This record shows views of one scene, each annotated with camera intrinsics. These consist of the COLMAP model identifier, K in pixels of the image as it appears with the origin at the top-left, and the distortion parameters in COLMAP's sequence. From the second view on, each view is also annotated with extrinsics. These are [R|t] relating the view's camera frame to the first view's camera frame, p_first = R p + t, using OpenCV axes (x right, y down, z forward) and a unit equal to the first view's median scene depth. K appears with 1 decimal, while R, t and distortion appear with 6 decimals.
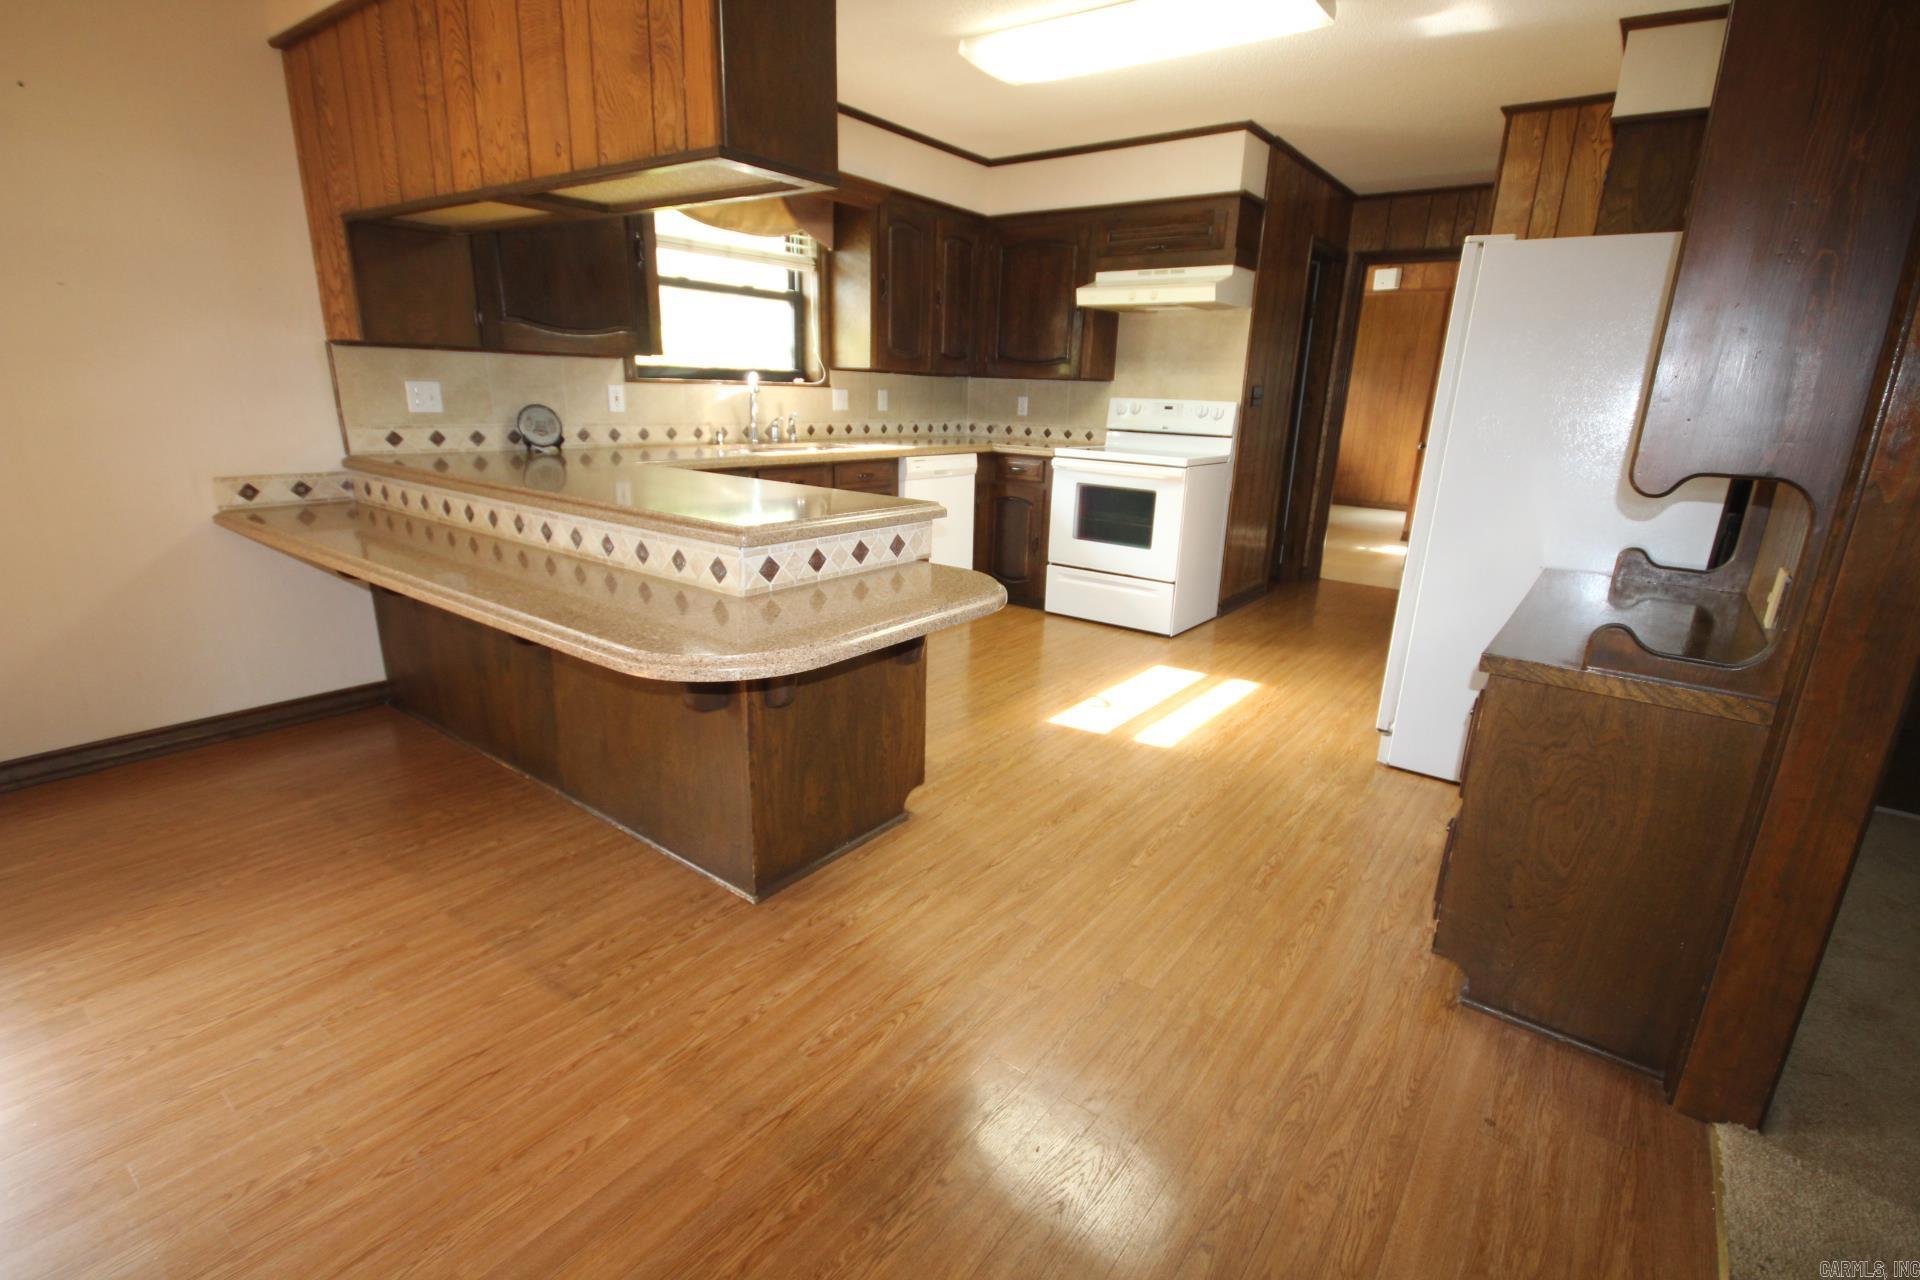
lens RADIAL K [[887.3, 0, 963.9], [0, 887.3, 639.3], [0, 0, 1]] dist [0.007295, -0.000507]
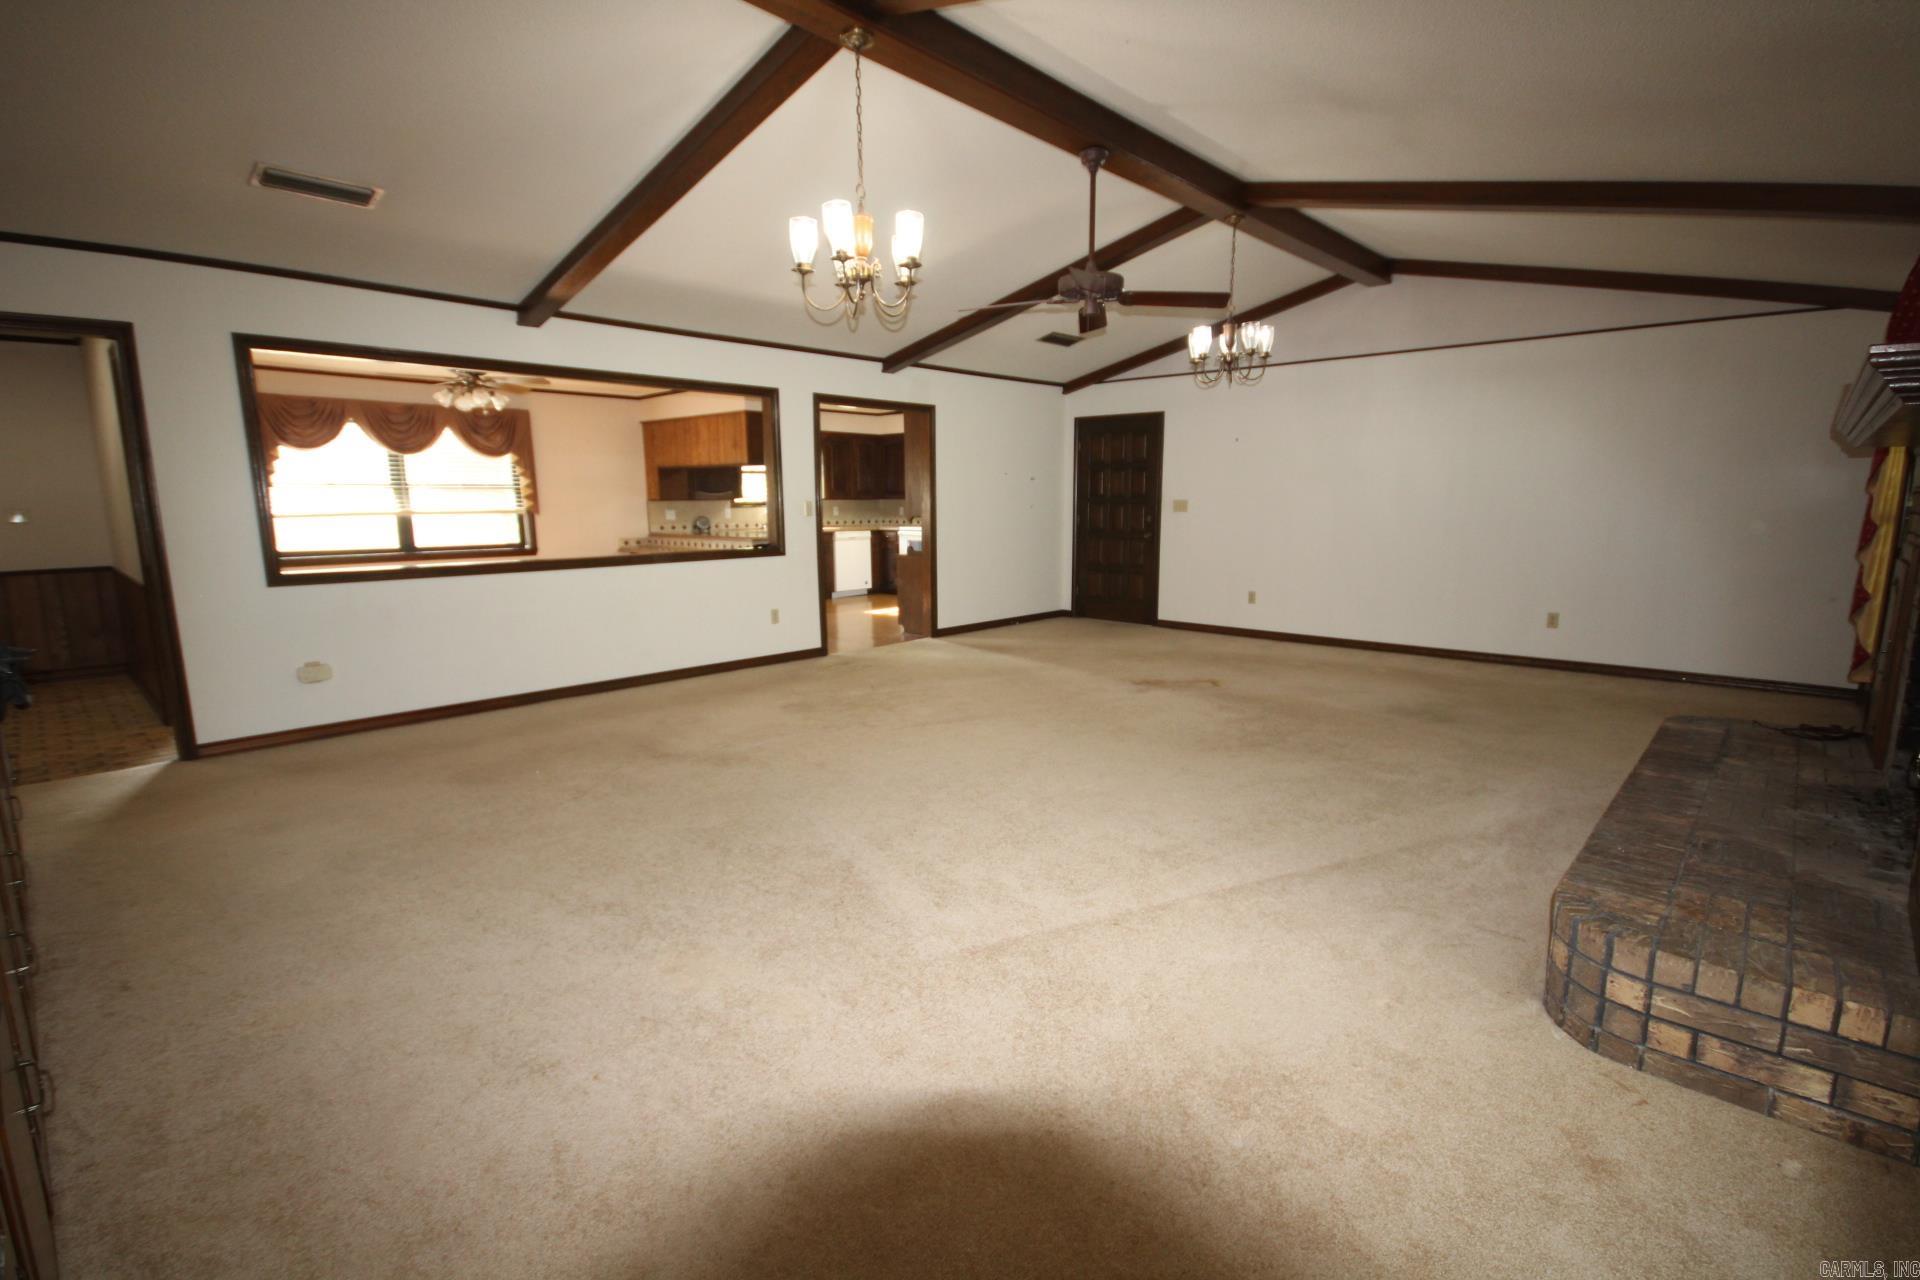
lens RADIAL K [[887.3, 0, 969.0], [0, 887.3, 631.4], [0, 0, 1]] dist [0.007295, -0.000507]
pose [[0.994084, -0.023175, -0.106115, 0.675841], [0.009307, 0.991554, -0.129362, 0.482806], [0.108217, 0.127609, 0.985903, -1.689847]]
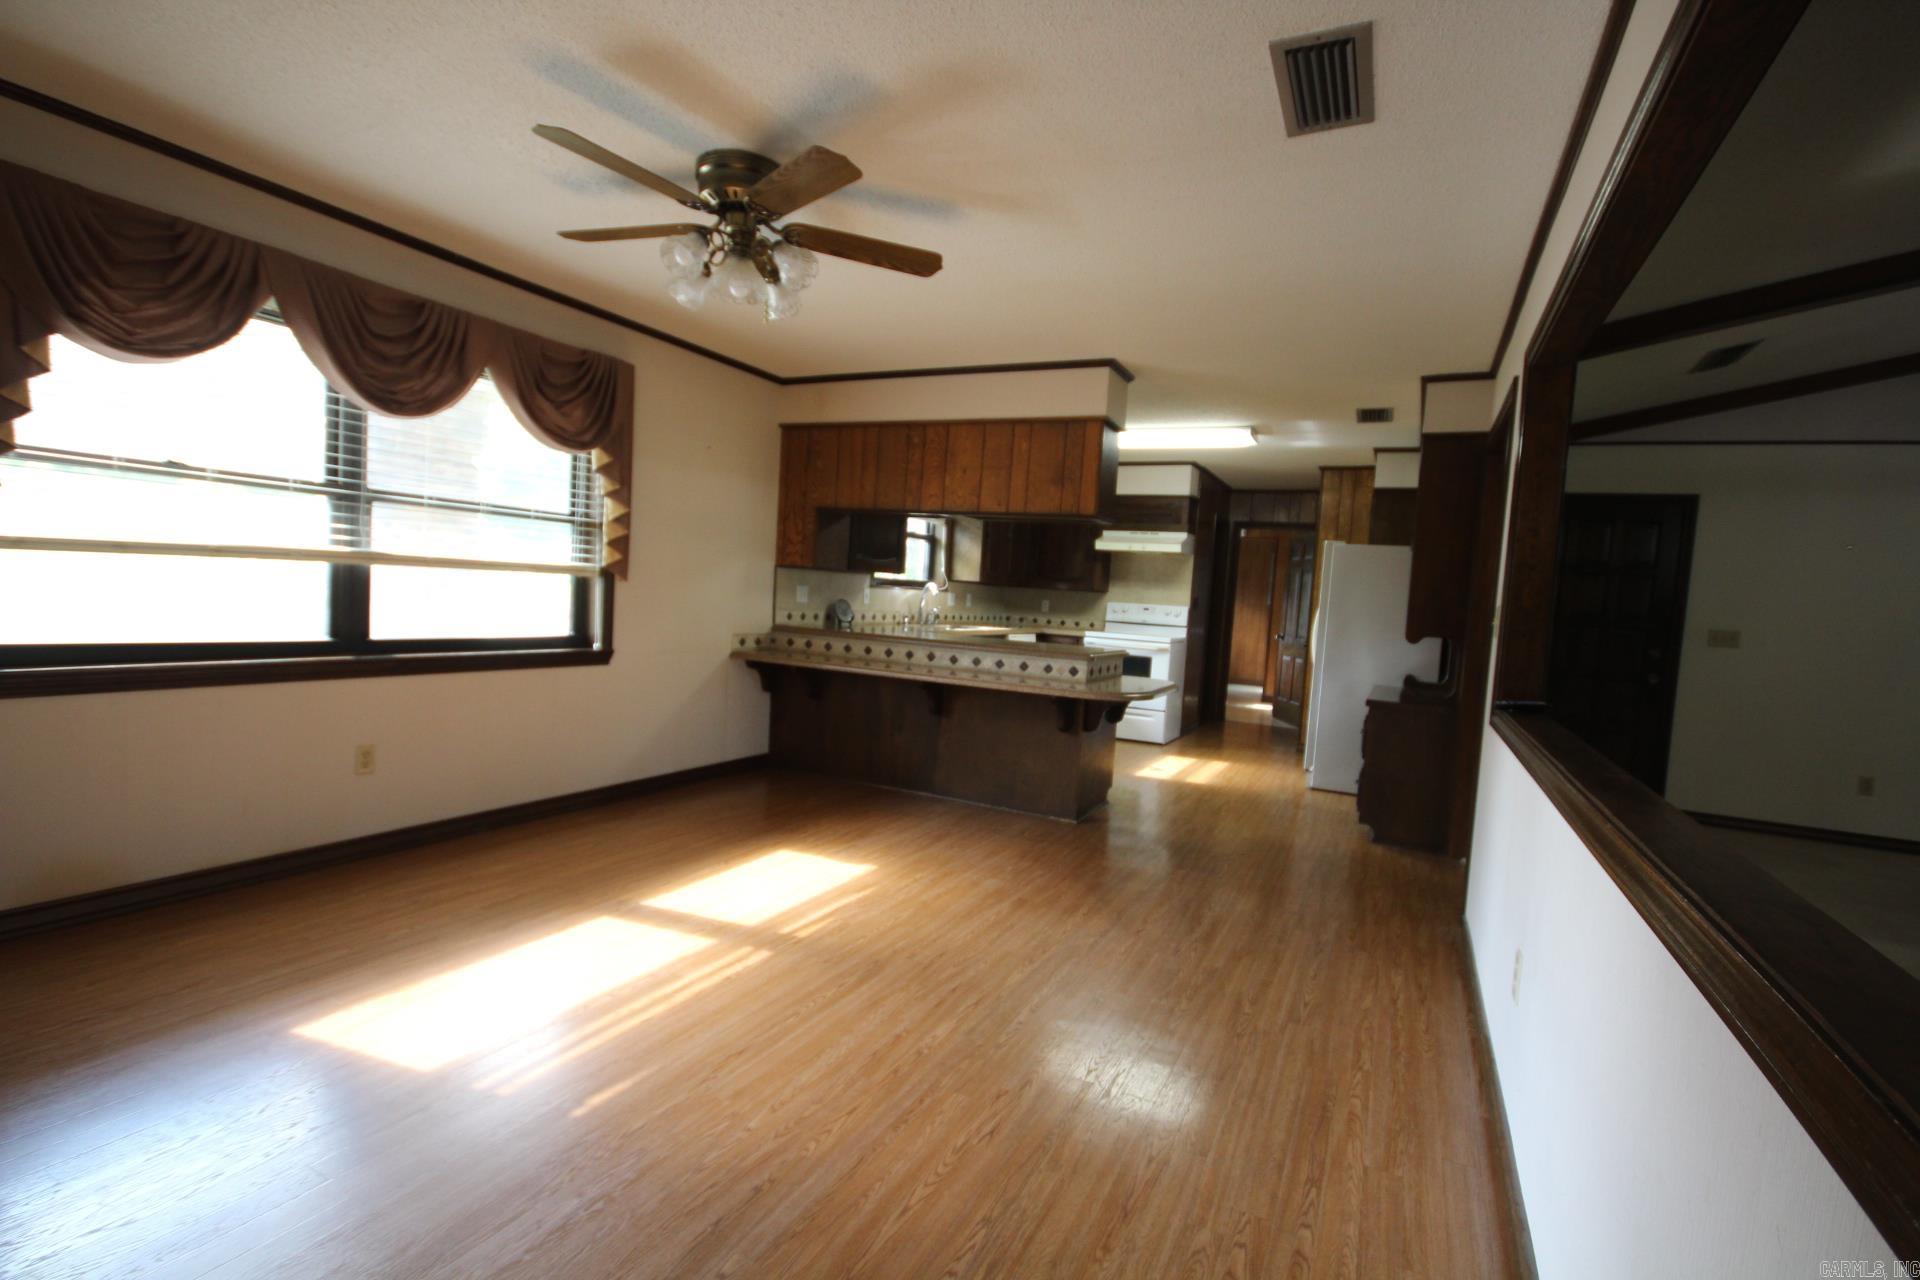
lens RADIAL K [[887.3, 0, 962.6], [0, 887.3, 637.4], [0, 0, 1]] dist [0.007295, -0.000507]
pose [[0.982916, 0.019178, 0.183055, -0.516562], [0.020939, 0.976449, -0.214729, 0.175145], [-0.182862, 0.214893, 0.959366, -0.650712]]
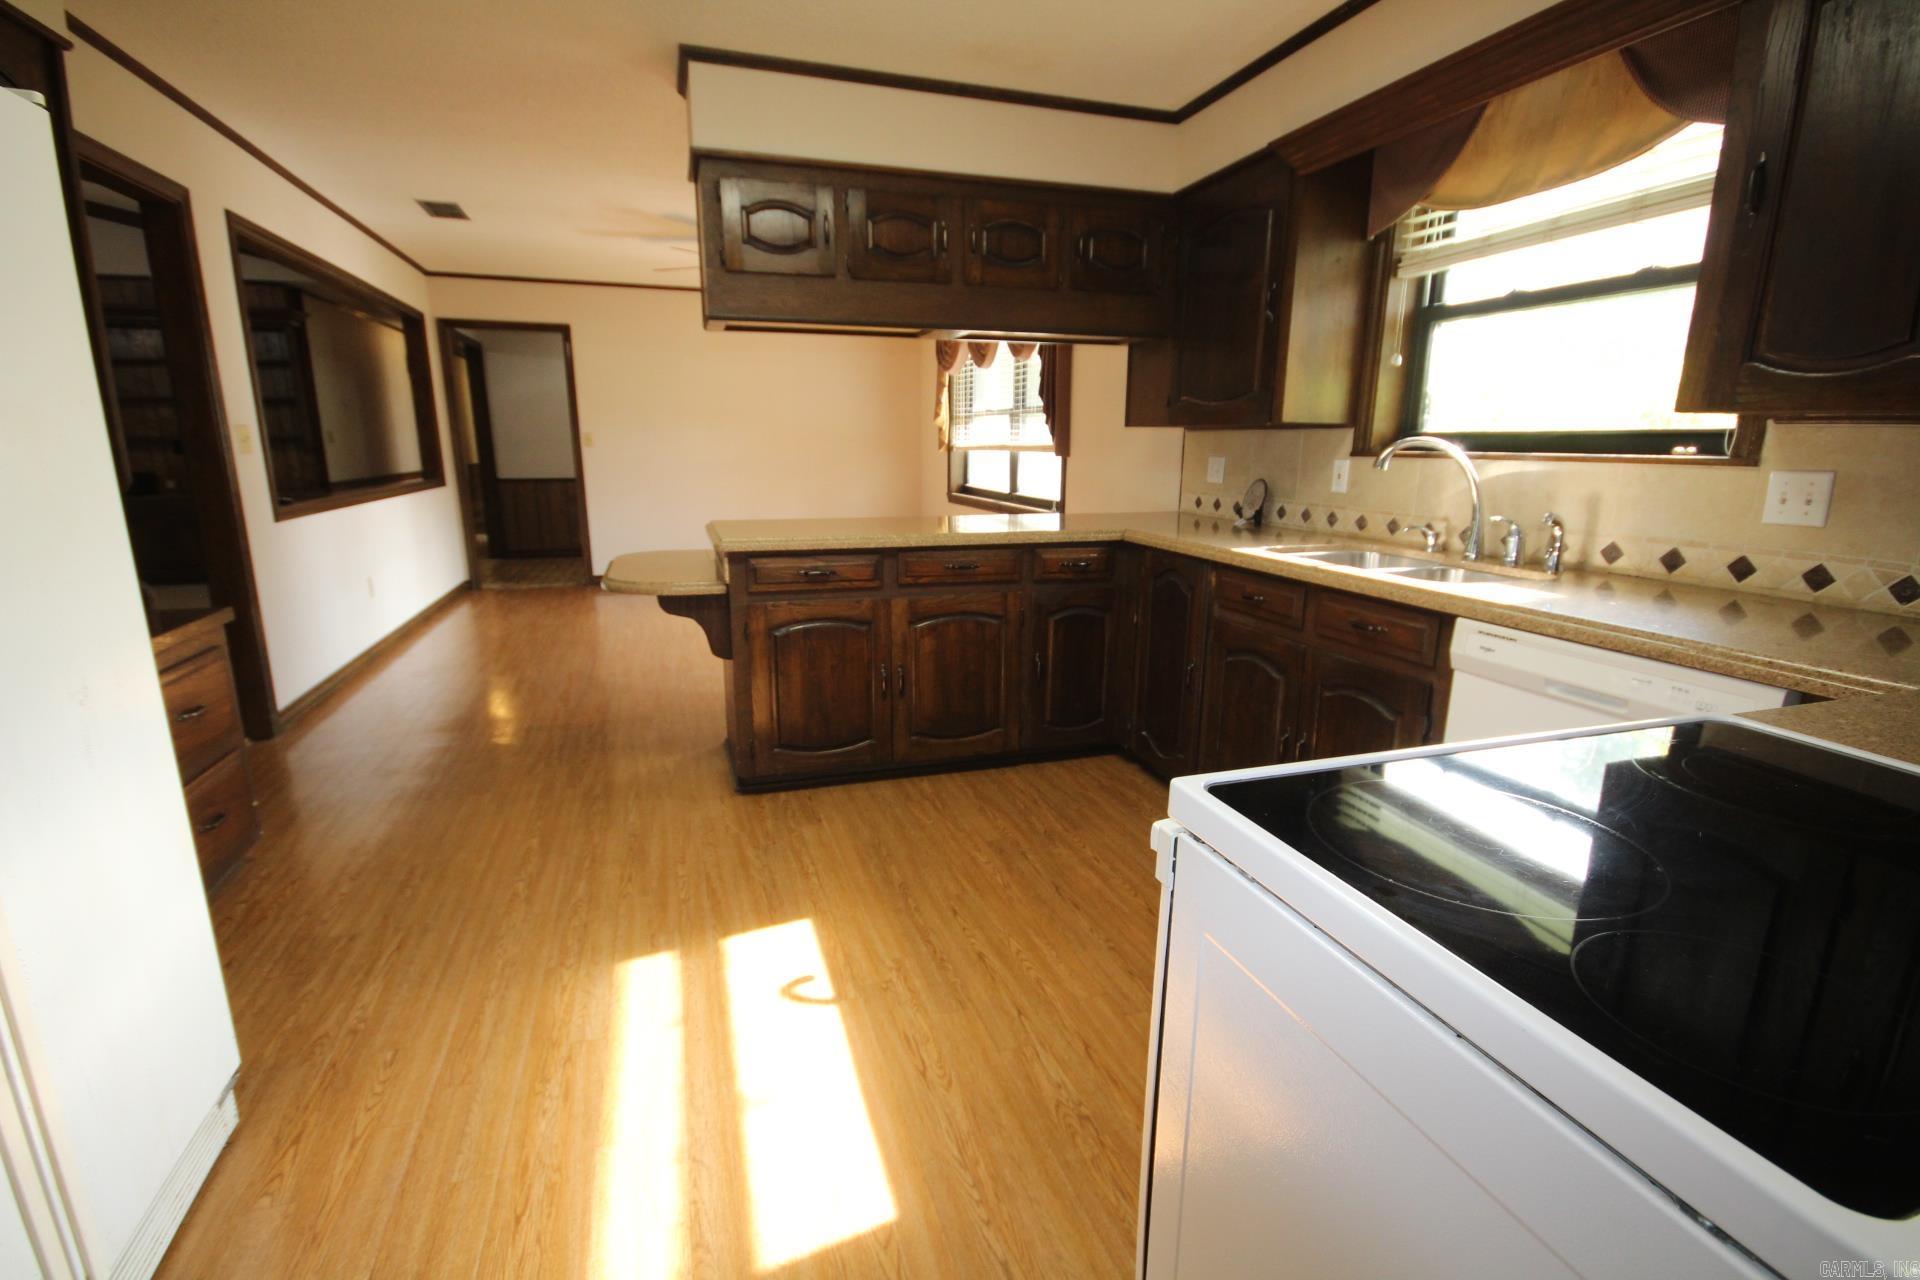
lens RADIAL K [[887.3, 0, 966.1], [0, 887.3, 642.4], [0, 0, 1]] dist [0.007295, -0.000507]
pose [[-0.564720, 0.145625, -0.812333, 0.483012], [-0.253403, 0.906163, 0.338607, -0.319408], [0.785416, 0.397066, -0.474827, 1.170147]]
